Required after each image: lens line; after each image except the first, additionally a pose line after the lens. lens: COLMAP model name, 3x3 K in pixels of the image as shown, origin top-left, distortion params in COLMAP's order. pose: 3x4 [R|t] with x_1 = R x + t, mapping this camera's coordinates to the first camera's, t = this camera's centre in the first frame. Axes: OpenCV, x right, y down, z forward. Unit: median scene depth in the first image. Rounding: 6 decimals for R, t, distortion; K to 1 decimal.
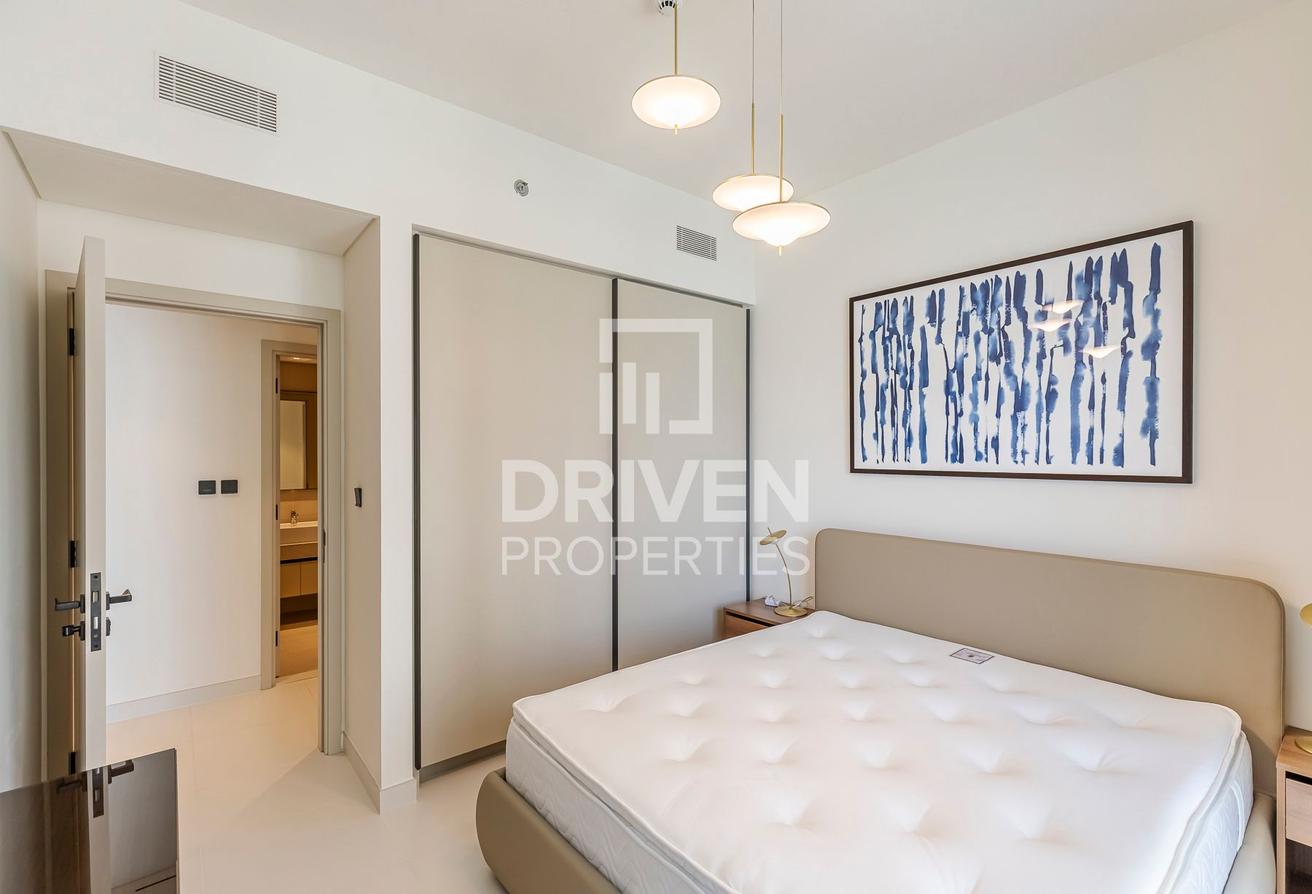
lens RADIAL K [[584.2, 0, 661.3], [0, 584.2, 453.0], [0, 0, 1]] dist [-0.000677, -0.000627]
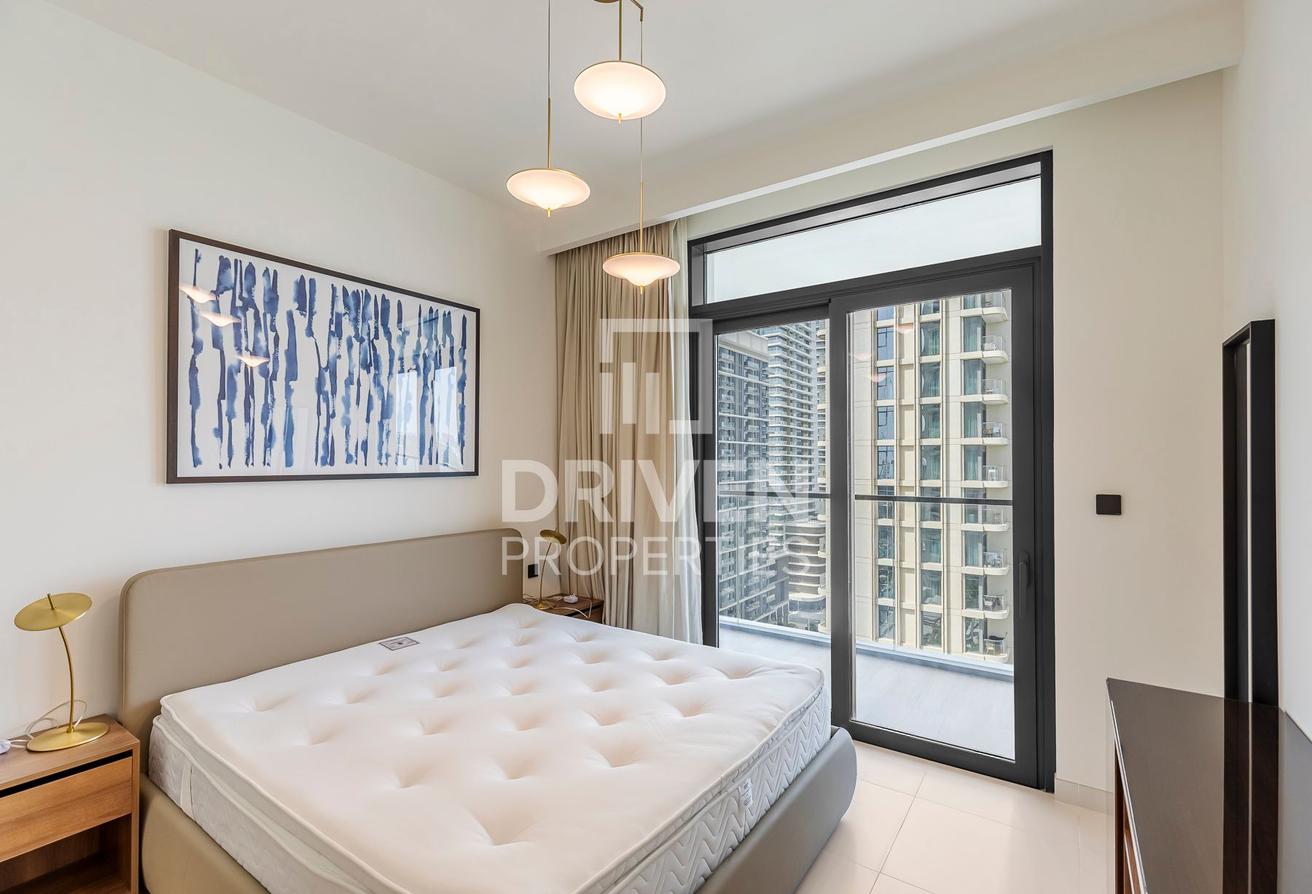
lens RADIAL K [[584.2, 0, 662.3], [0, 584.2, 451.4], [0, 0, 1]] dist [-0.000677, -0.000627]
pose [[-0.263799, 0.015335, 0.964456, -0.570996], [0.001480, 0.999879, -0.015493, 0.009158], [-0.964576, -0.002659, -0.263790, 0.726662]]
